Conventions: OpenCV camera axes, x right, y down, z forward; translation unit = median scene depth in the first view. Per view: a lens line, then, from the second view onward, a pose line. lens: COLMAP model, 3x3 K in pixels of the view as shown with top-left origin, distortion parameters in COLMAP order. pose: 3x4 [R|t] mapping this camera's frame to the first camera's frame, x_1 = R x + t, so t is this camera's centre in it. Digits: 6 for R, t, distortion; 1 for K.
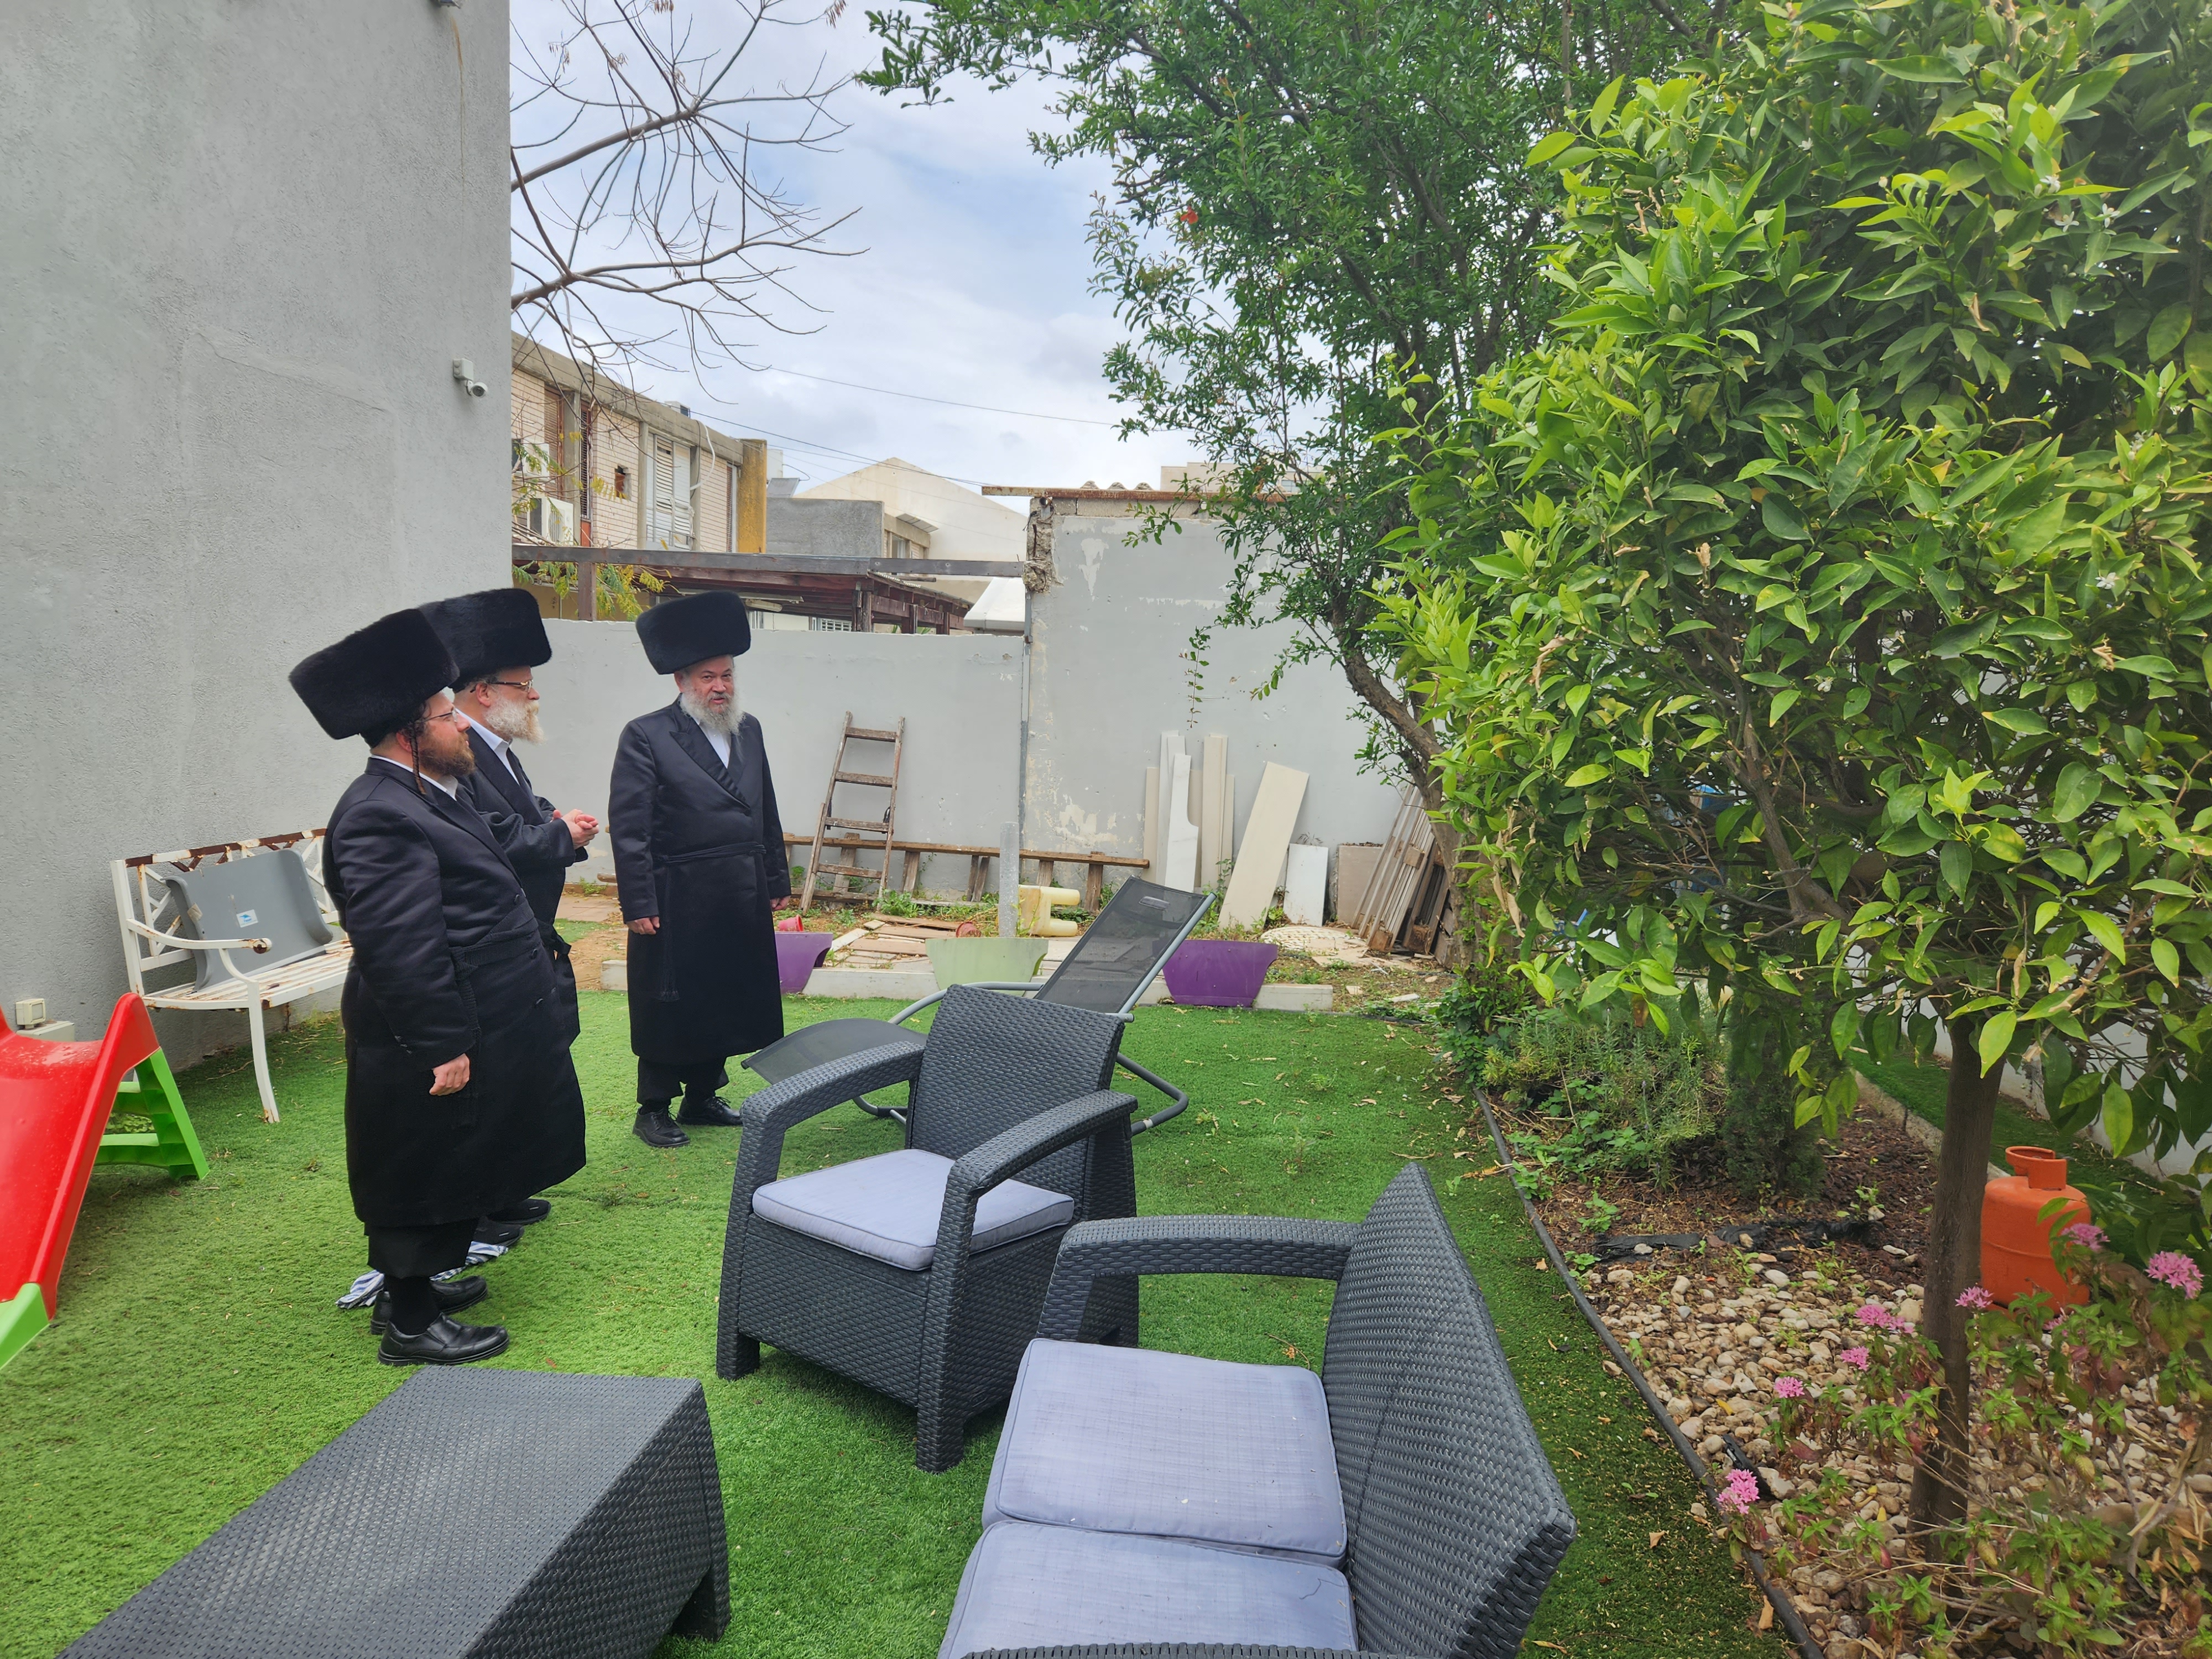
lens RADIAL K [[1476.5, 0, 1097.6], [0, 1476.5, 806.8], [0, 0, 1]] dist [0.075181, -0.069720]
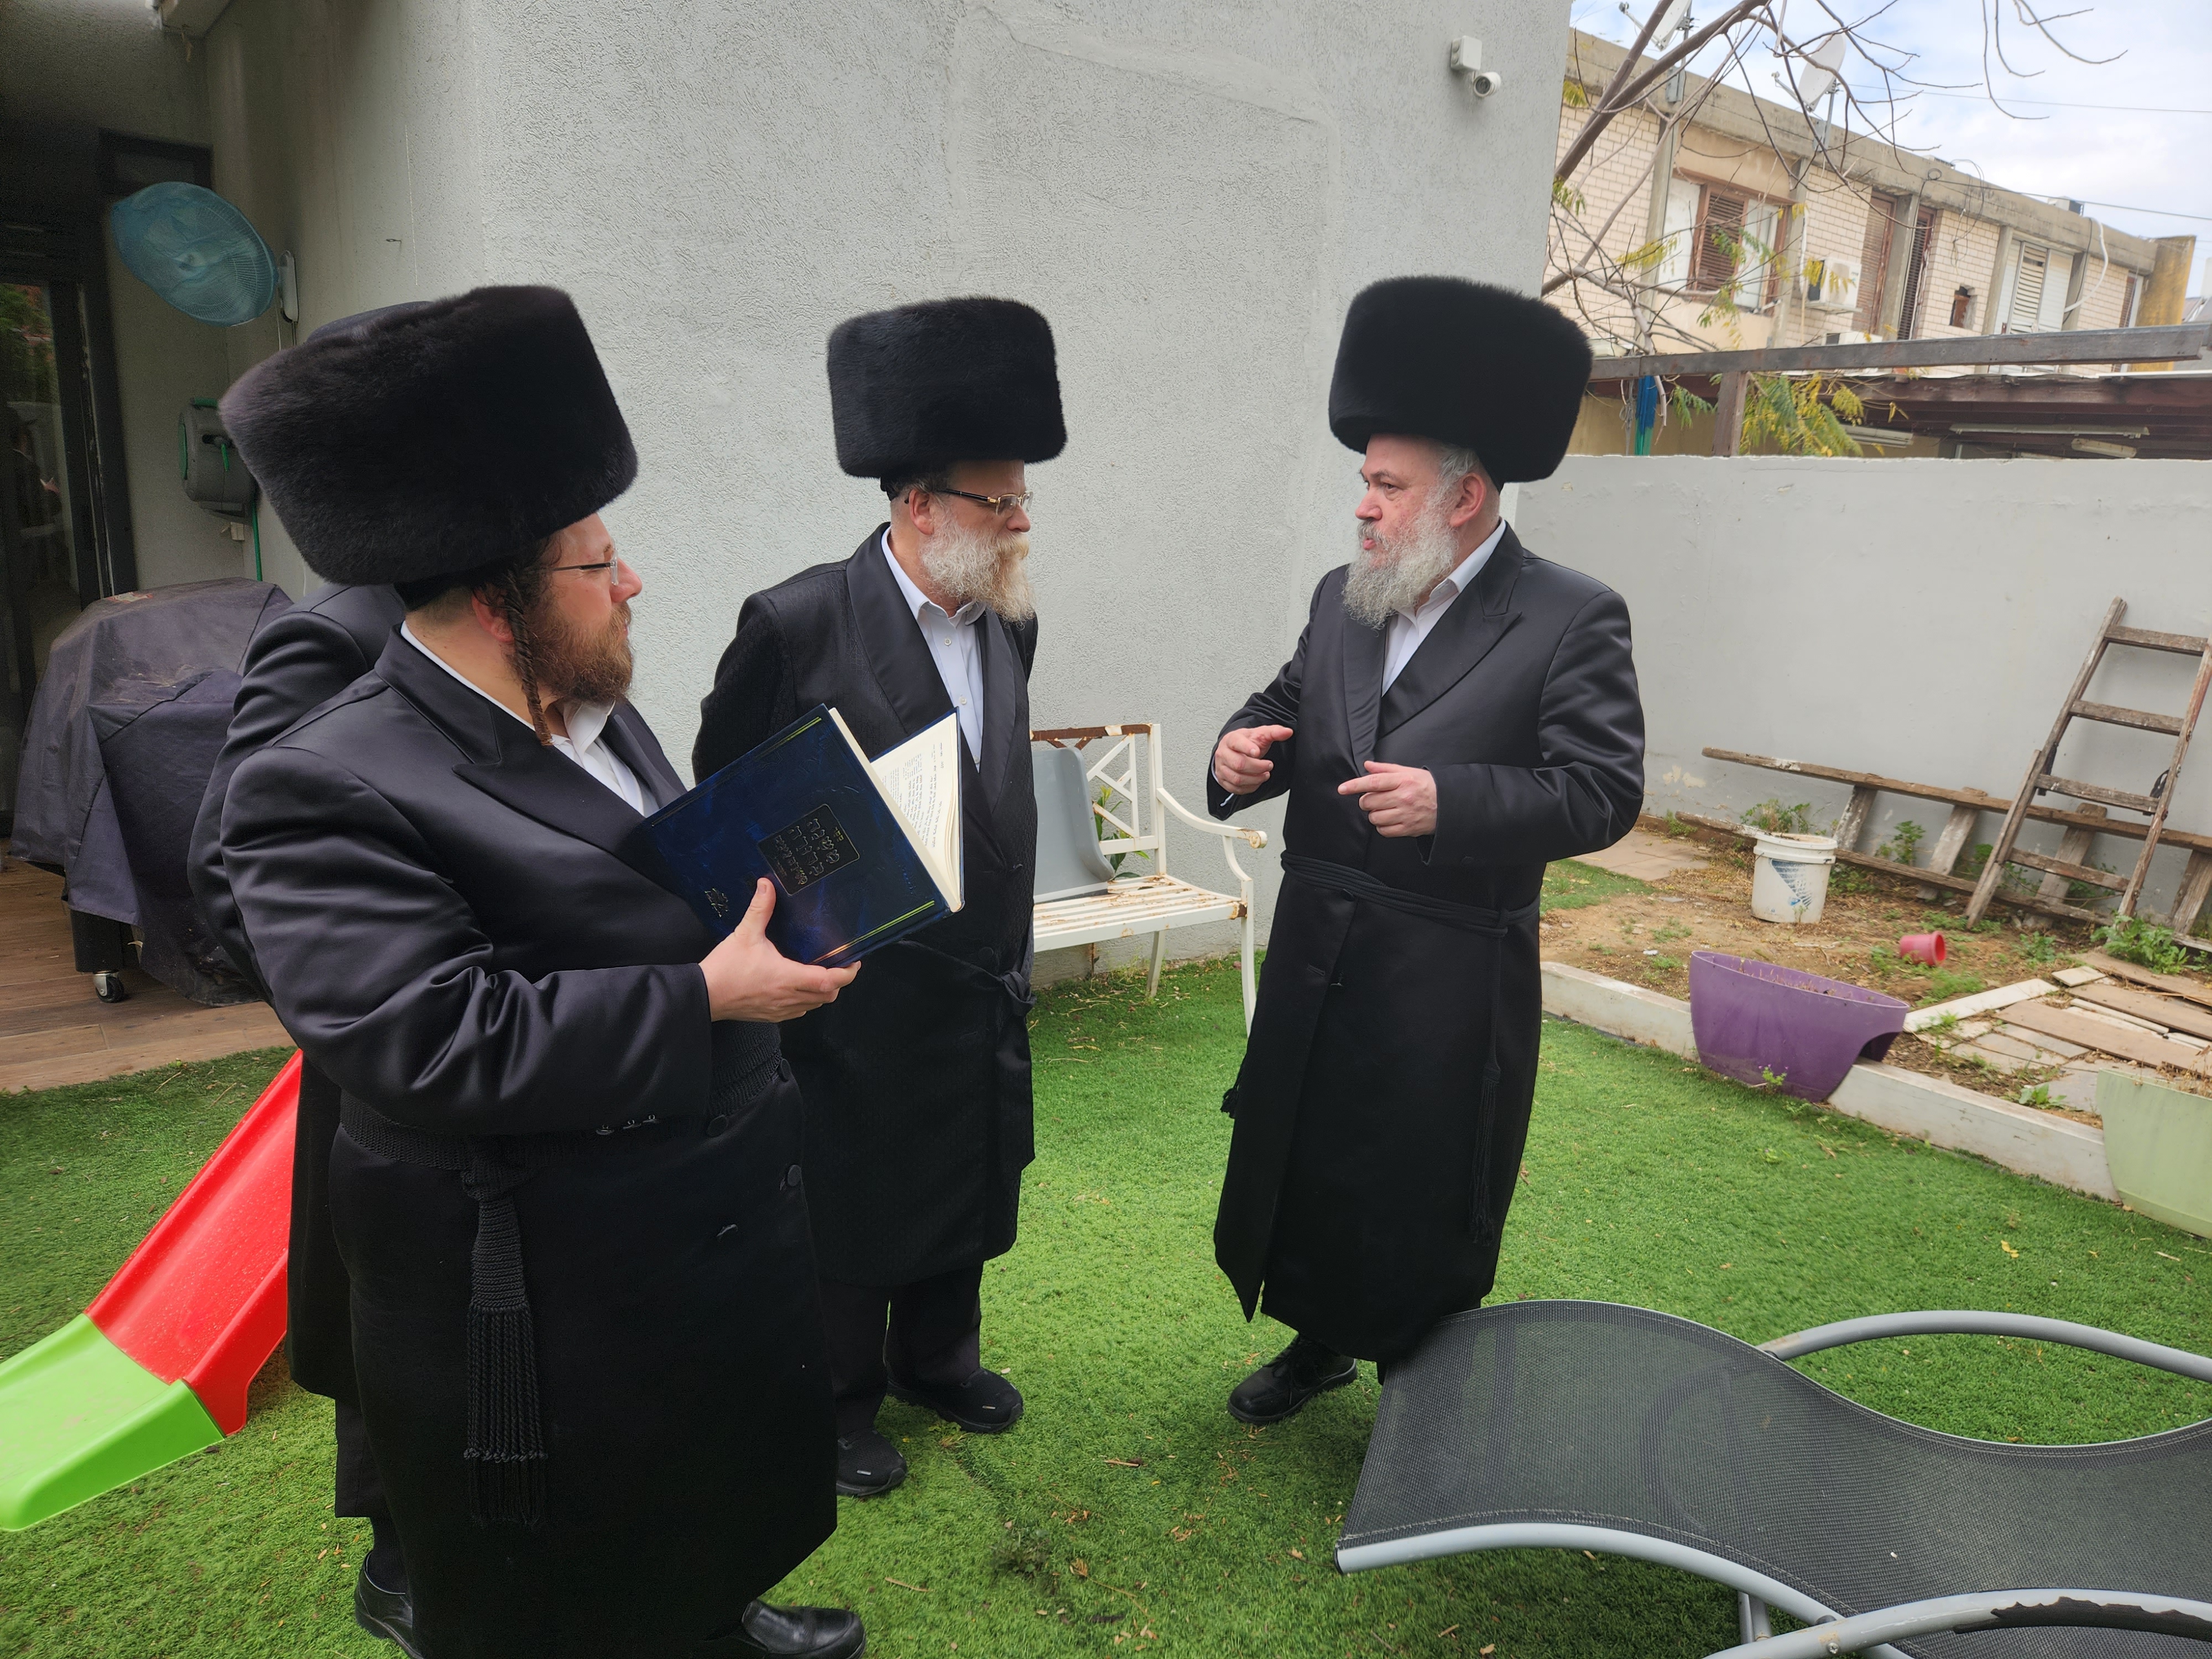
lens RADIAL K [[1486.7, 0, 1136.3], [0, 1486.7, 829.7], [0, 0, 1]] dist [0.072655, -0.067023]
pose [[0.681855, 0.153908, -0.715113, 0.014308], [-0.087563, 0.987758, 0.129098, -0.029679], [0.726228, -0.025409, 0.686984, 0.515890]]
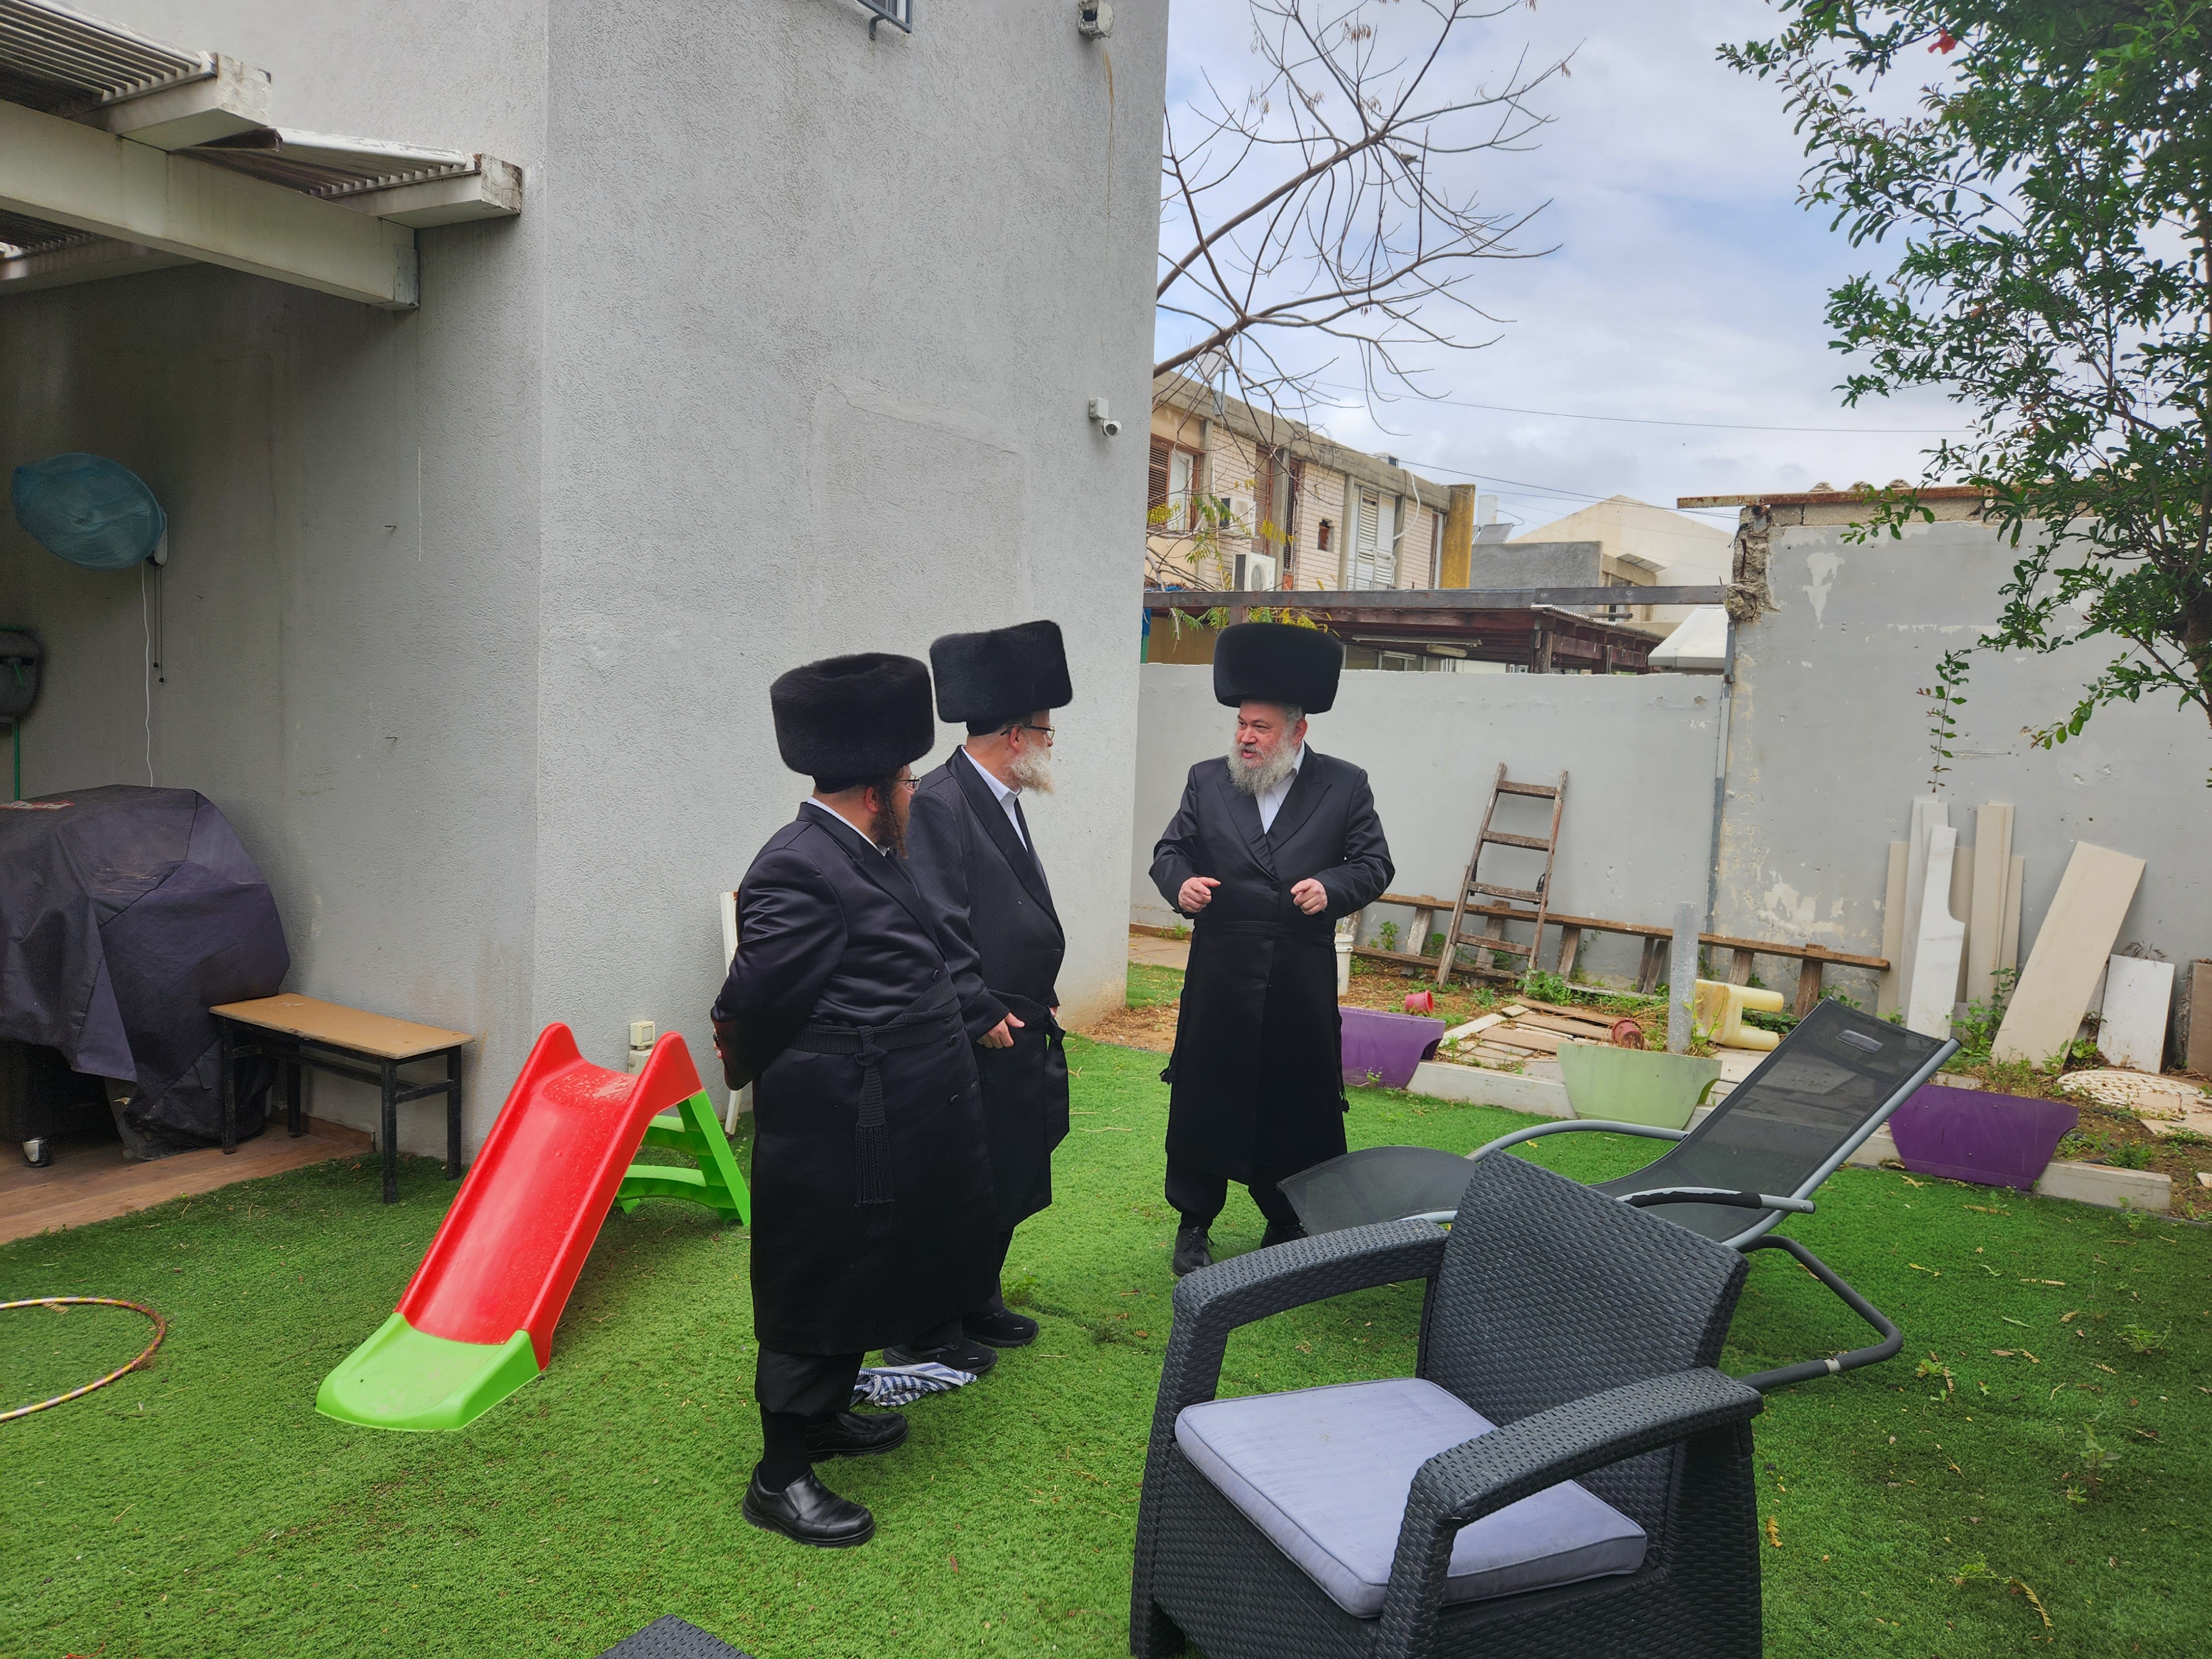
lens RADIAL K [[1476.5, 0, 1097.6], [0, 1476.5, 806.8], [0, 0, 1]] dist [0.075181, -0.069720]
pose [[0.890566, 0.033323, -0.453631, 0.031789], [-0.048866, 0.998550, -0.022581, -0.011222], [0.452221, 0.042277, 0.890904, 0.176488]]
